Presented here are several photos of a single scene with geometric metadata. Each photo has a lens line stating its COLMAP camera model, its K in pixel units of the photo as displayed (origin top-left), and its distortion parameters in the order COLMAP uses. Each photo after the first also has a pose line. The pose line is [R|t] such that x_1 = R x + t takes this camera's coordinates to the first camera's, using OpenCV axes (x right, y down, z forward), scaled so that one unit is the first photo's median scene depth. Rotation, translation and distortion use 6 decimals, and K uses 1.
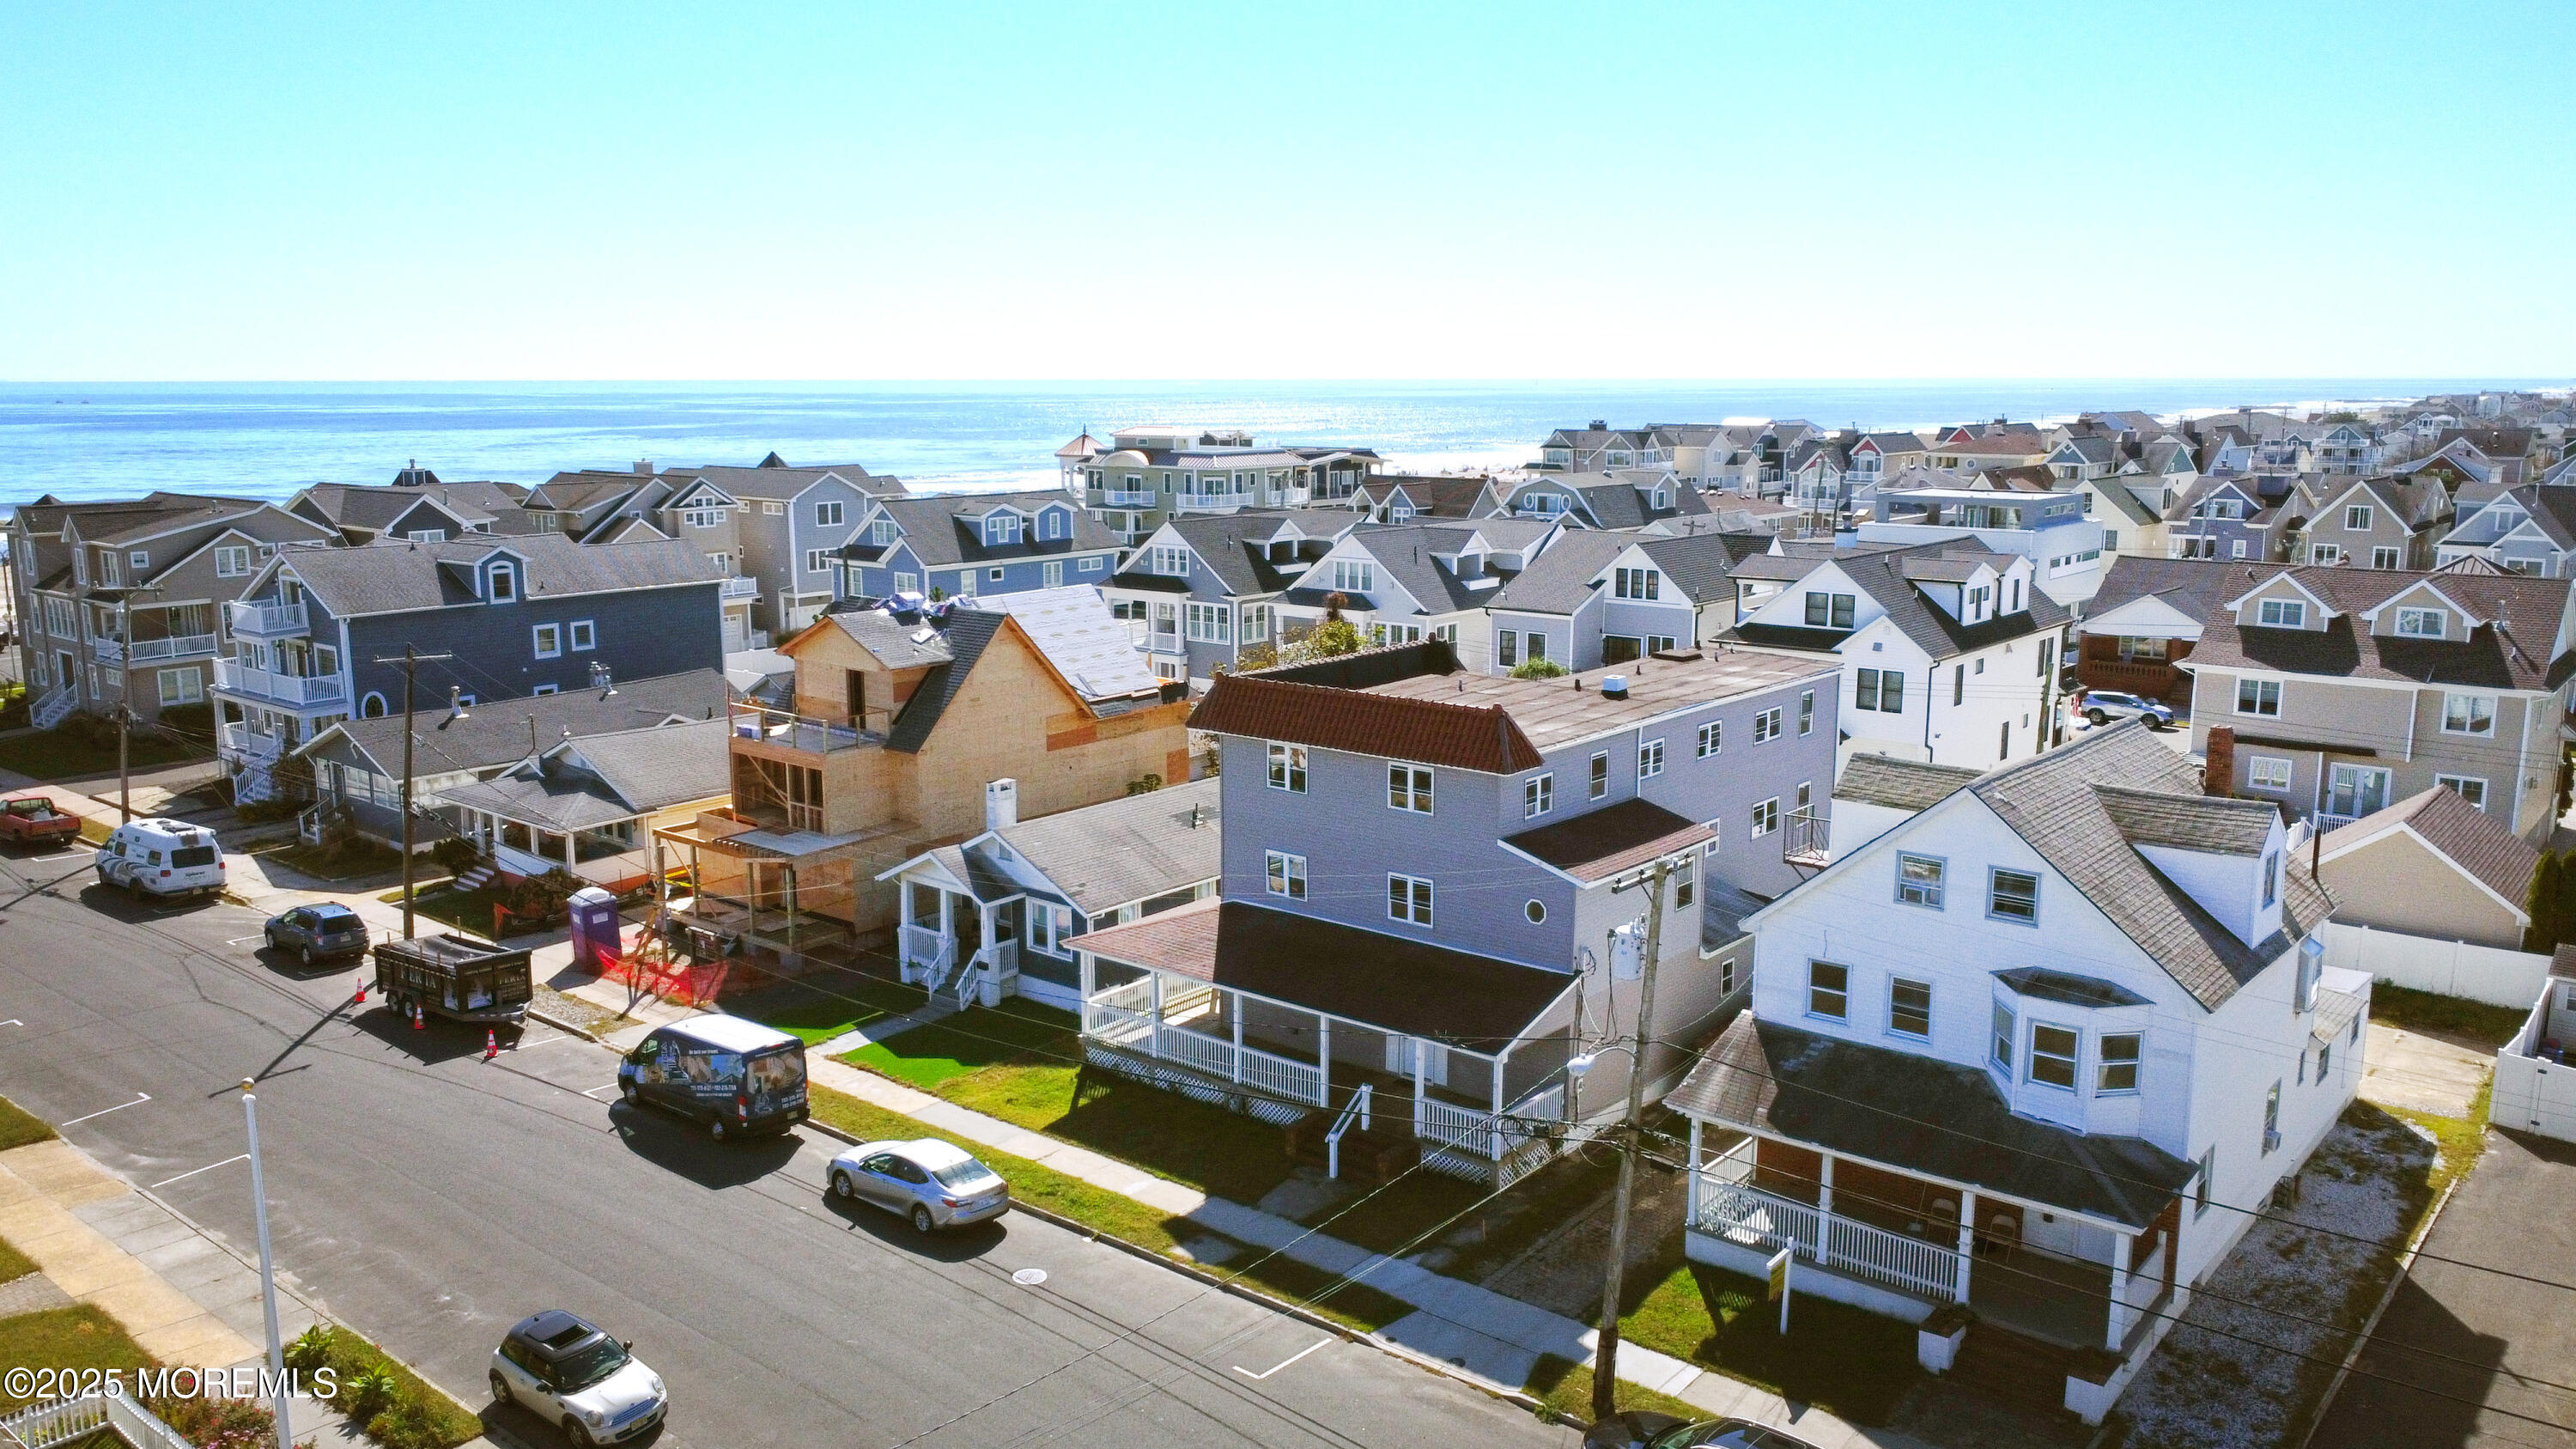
lens RADIAL K [[1938.9, 0, 1280.7], [0, 1938.9, 730.9], [0, 0, 1]] dist [0.002186, 0.000386]
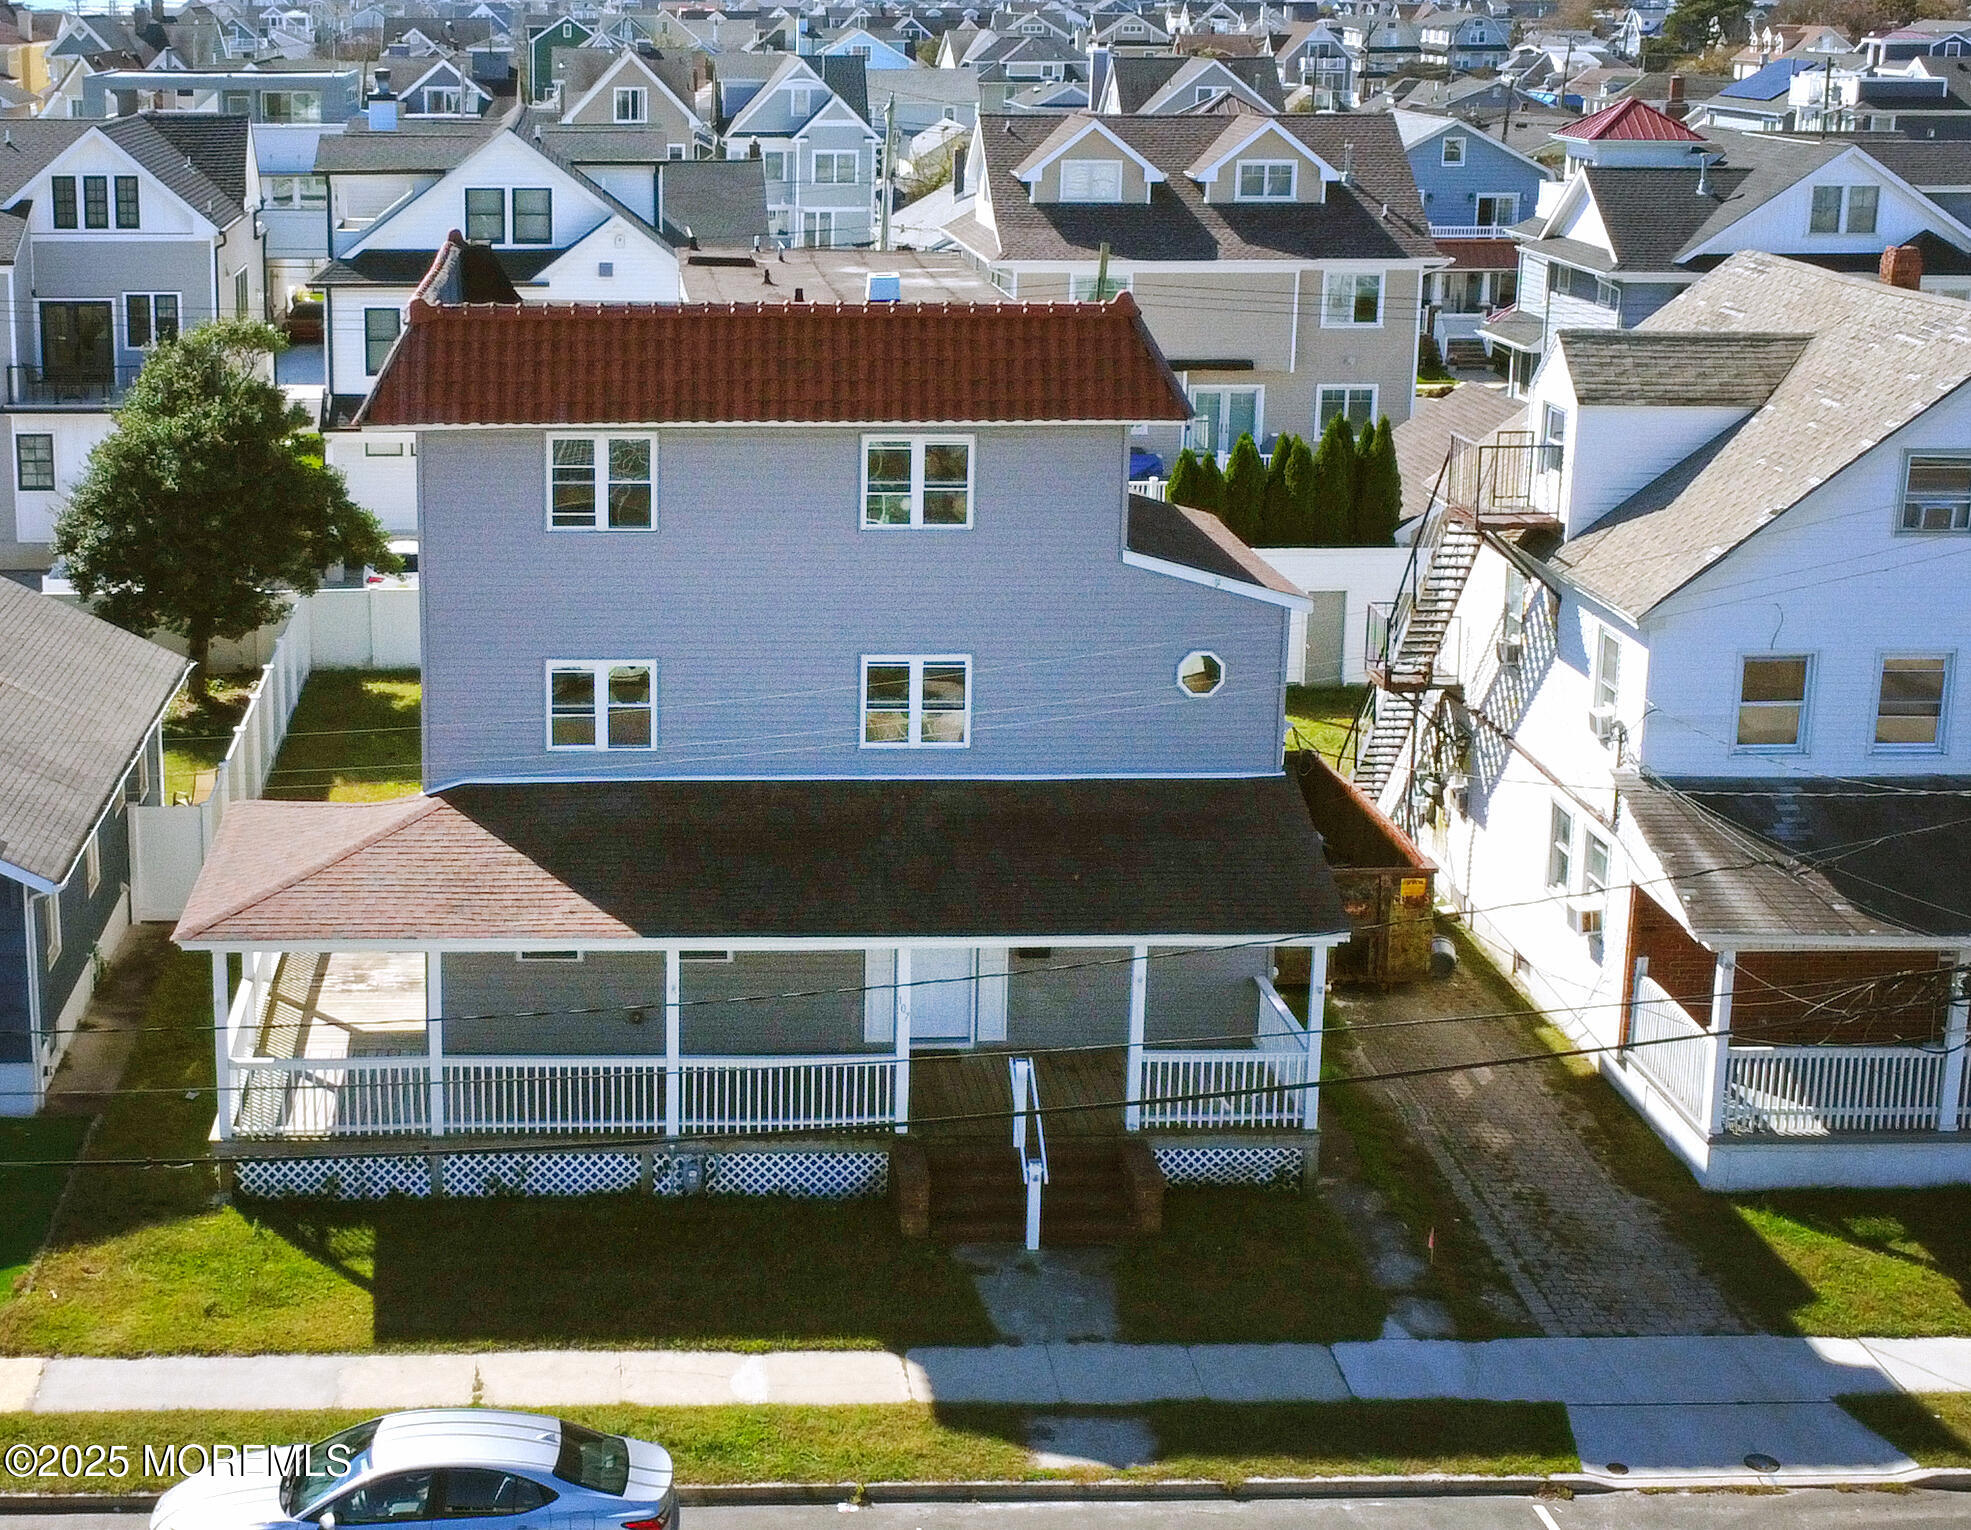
lens RADIAL K [[2980.9, 0, 649.9], [0, 2980.9, 764.4], [0, 0, 1]] dist [-0.000063, 0.006419]
pose [[0.754305, -0.164806, 0.635502, -0.410317], [0.116464, 0.986217, 0.117522, 0.002004], [-0.646112, -0.014634, 0.763103, 0.371872]]
